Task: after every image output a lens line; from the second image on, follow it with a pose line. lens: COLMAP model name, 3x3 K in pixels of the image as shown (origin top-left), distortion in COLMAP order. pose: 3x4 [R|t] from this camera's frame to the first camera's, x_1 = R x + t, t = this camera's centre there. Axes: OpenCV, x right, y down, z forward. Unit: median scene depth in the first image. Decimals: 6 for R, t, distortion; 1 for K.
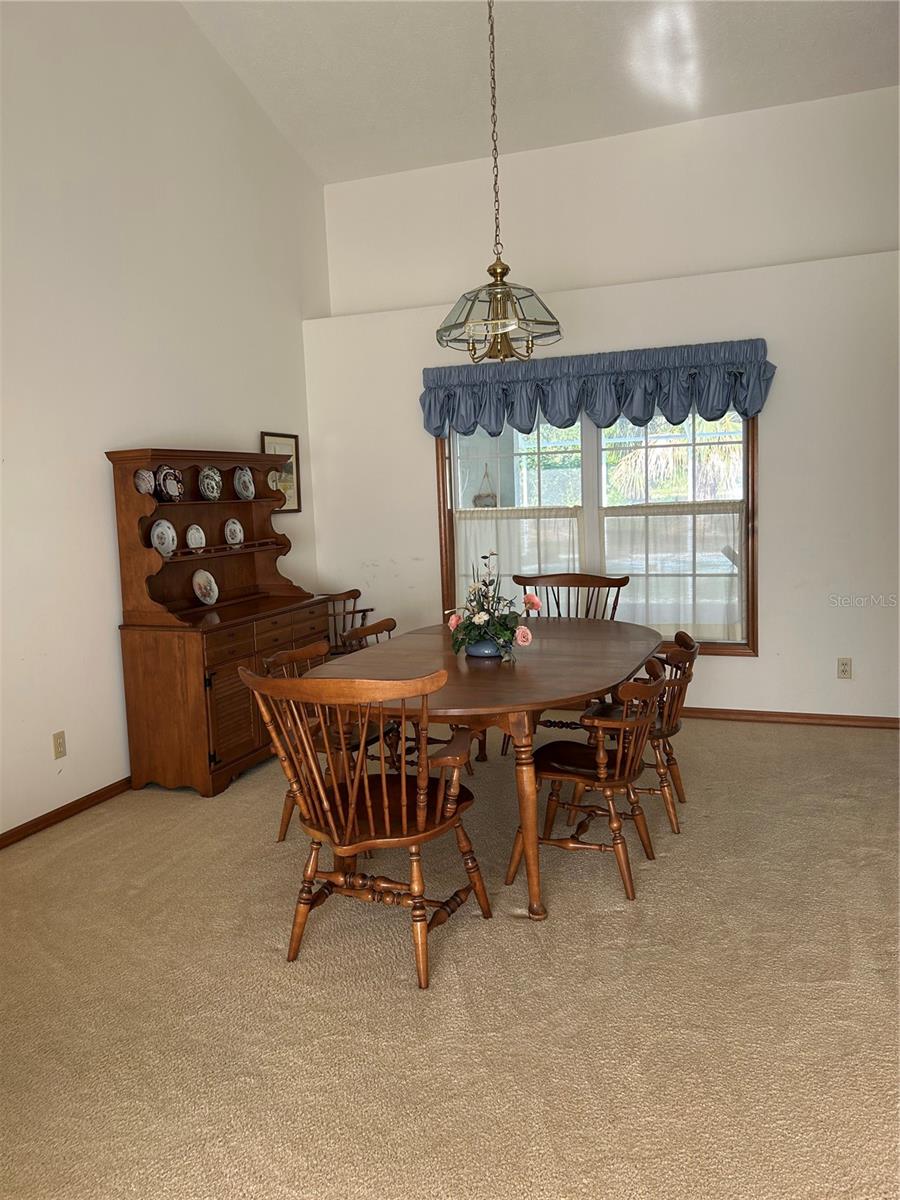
lens RADIAL K [[883.2, 0, 446.1], [0, 883.2, 599.2], [0, 0, 1]] dist [0.021402, -0.021608]
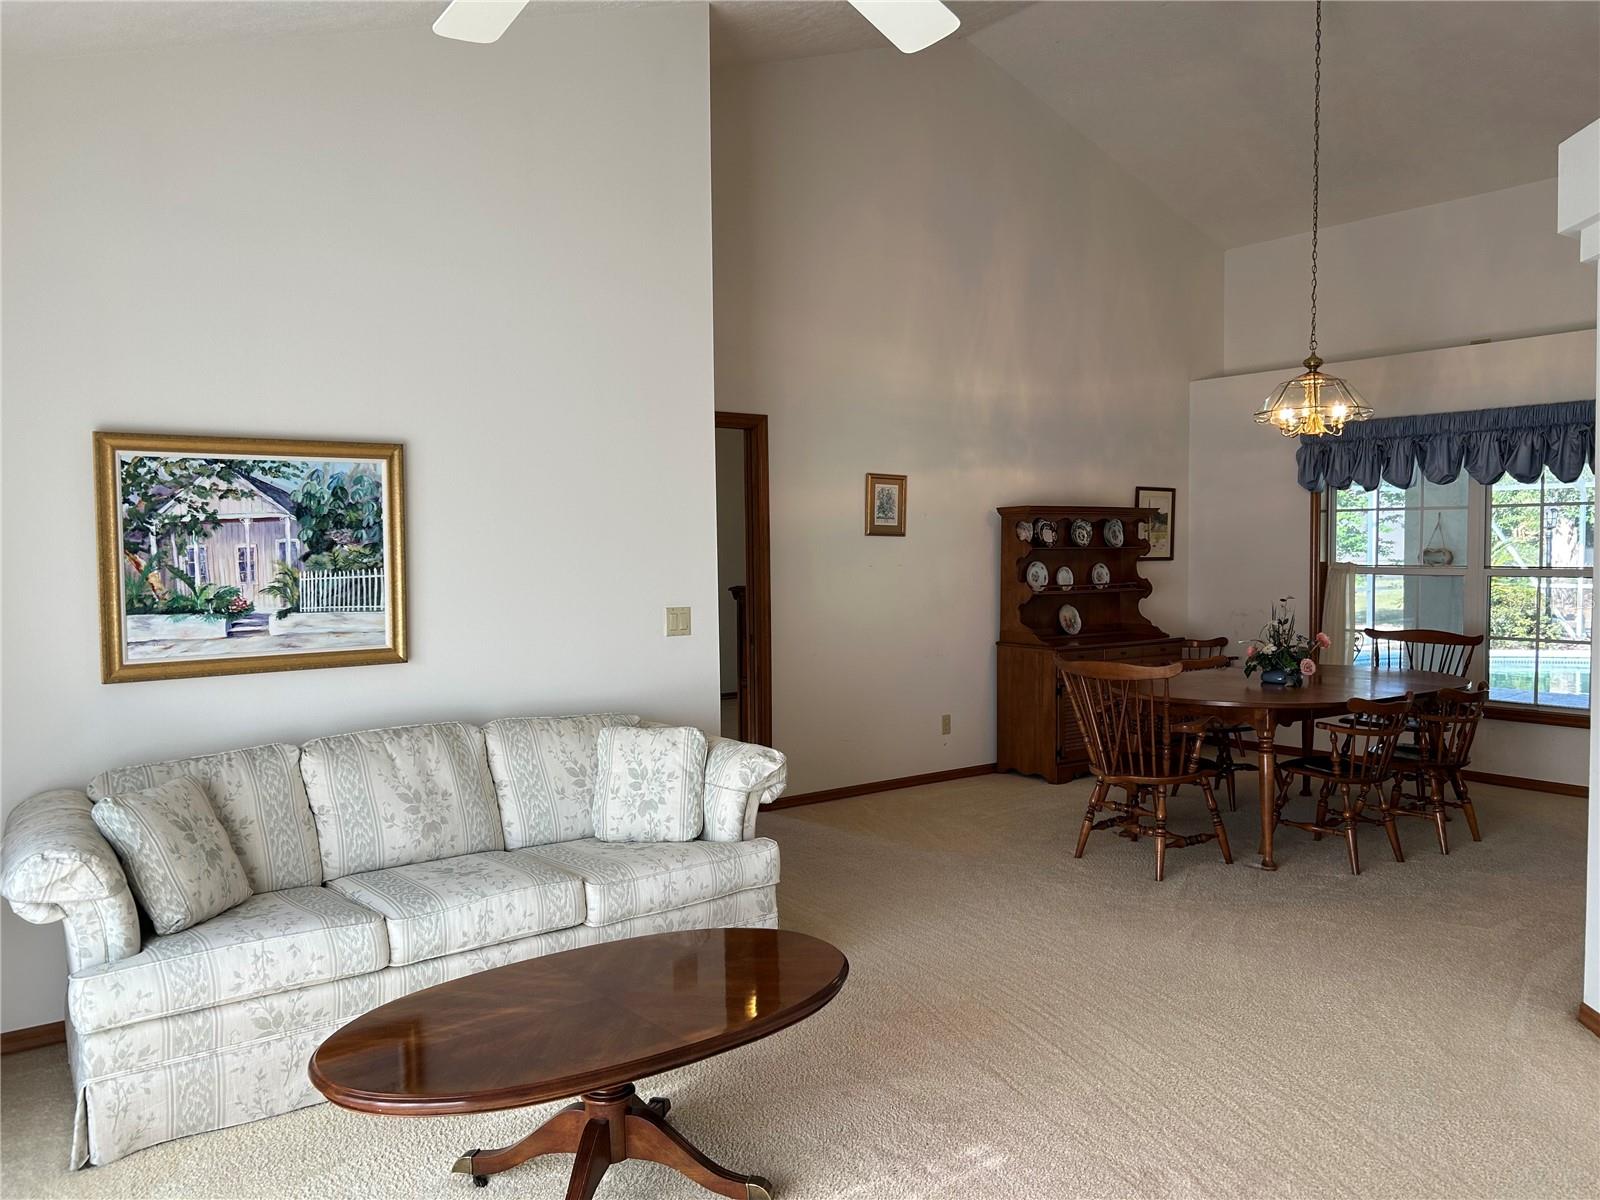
lens RADIAL K [[1177.5, 0, 802.8], [0, 1177.5, 595.8], [0, 0, 1]] dist [0.021402, -0.021608]
pose [[0.848848, 0.049817, -0.526285, 0.252775], [-0.086735, 0.995183, -0.045694, 0.057514], [0.521474, 0.084434, 0.849080, -0.528783]]
